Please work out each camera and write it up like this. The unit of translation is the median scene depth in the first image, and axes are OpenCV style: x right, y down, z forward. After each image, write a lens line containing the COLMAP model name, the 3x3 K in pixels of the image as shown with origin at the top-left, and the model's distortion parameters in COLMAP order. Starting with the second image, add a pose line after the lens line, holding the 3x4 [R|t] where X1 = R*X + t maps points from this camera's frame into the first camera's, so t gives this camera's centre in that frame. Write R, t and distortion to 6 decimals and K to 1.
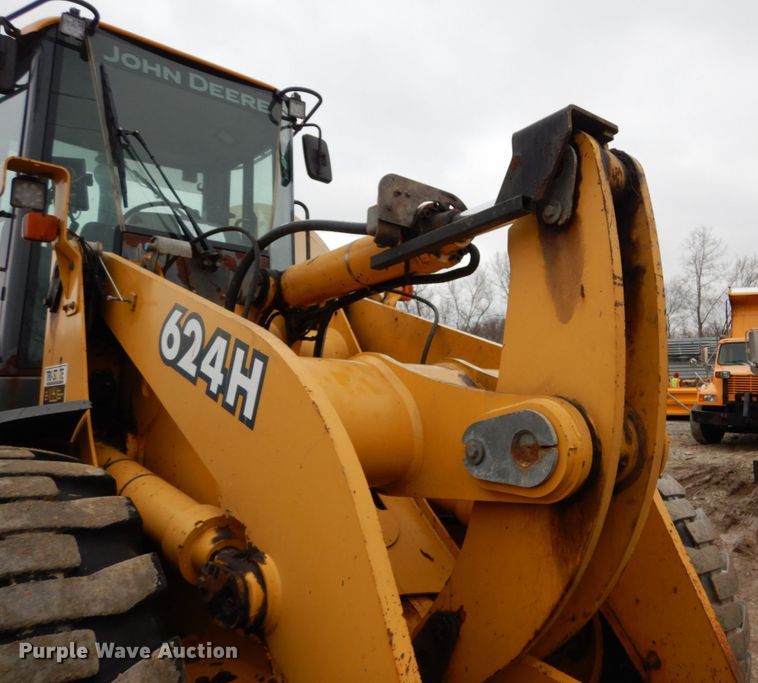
lens RADIAL K [[691.4, 0, 478.9], [0, 691.4, 335.0], [0, 0, 1]] dist [0.026755, 0.000000]
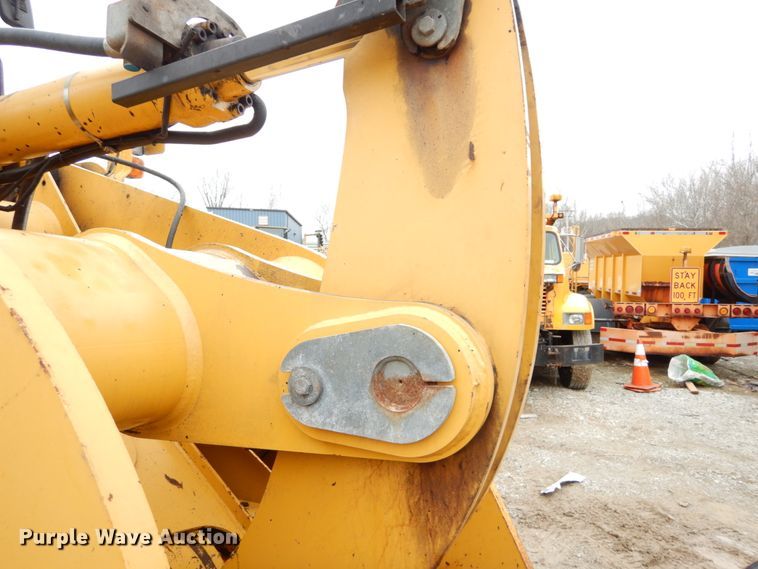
lens RADIAL K [[540.2, 0, 375.2], [0, 540.2, 287.2], [0, 0, 1]] dist [0.027008, -0.012297]
pose [[0.937209, 0.020054, 0.348192, -0.106595], [-0.052588, 0.995057, 0.084238, 0.026240], [-0.344782, -0.097259, 0.933631, 0.443261]]
